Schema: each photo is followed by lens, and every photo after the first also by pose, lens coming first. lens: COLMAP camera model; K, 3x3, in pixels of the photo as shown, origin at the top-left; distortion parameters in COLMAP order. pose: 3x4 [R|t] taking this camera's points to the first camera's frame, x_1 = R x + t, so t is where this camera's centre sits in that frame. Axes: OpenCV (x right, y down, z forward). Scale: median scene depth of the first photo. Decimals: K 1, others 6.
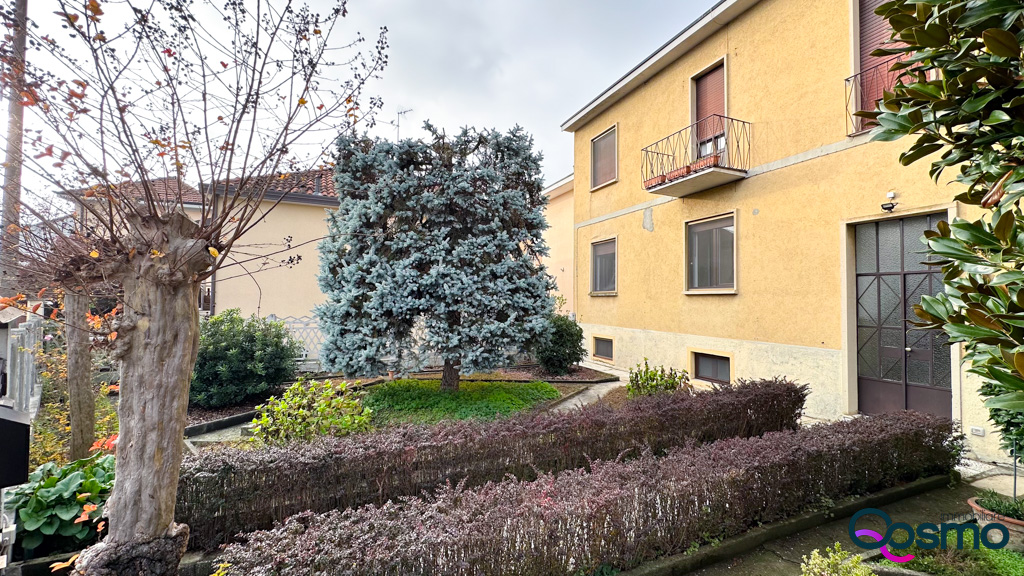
lens RADIAL K [[428.9, 0, 509.2], [0, 428.9, 289.4], [0, 0, 1]] dist [-0.005888, 0.001123]
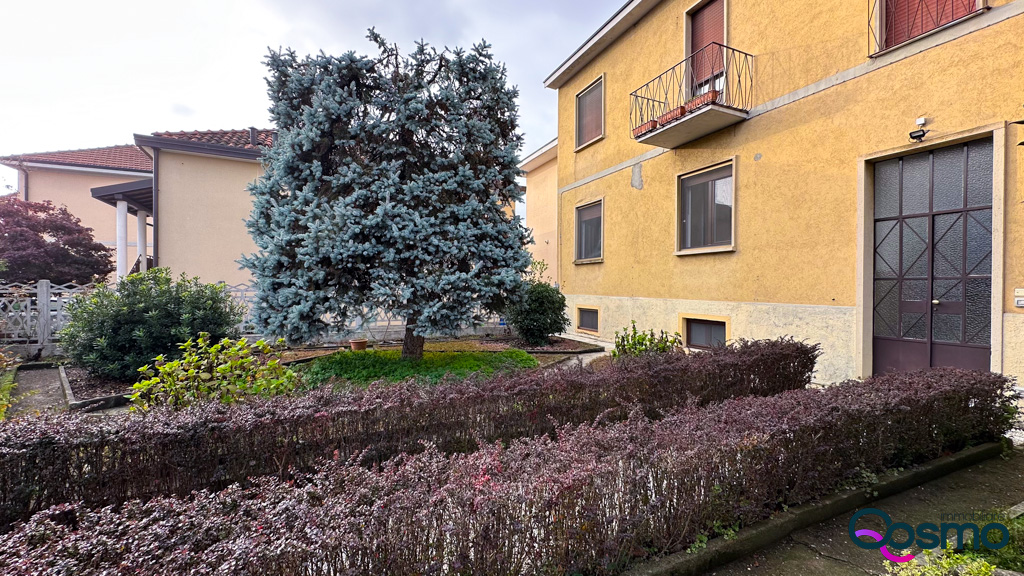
lens RADIAL K [[428.9, 0, 508.6], [0, 428.9, 288.8], [0, 0, 1]] dist [-0.005888, 0.001123]
pose [[0.999654, -0.003342, 0.026073, 0.045993], [0.002402, 0.999349, 0.035999, 0.074779], [-0.026176, -0.035924, 0.999012, 0.150417]]
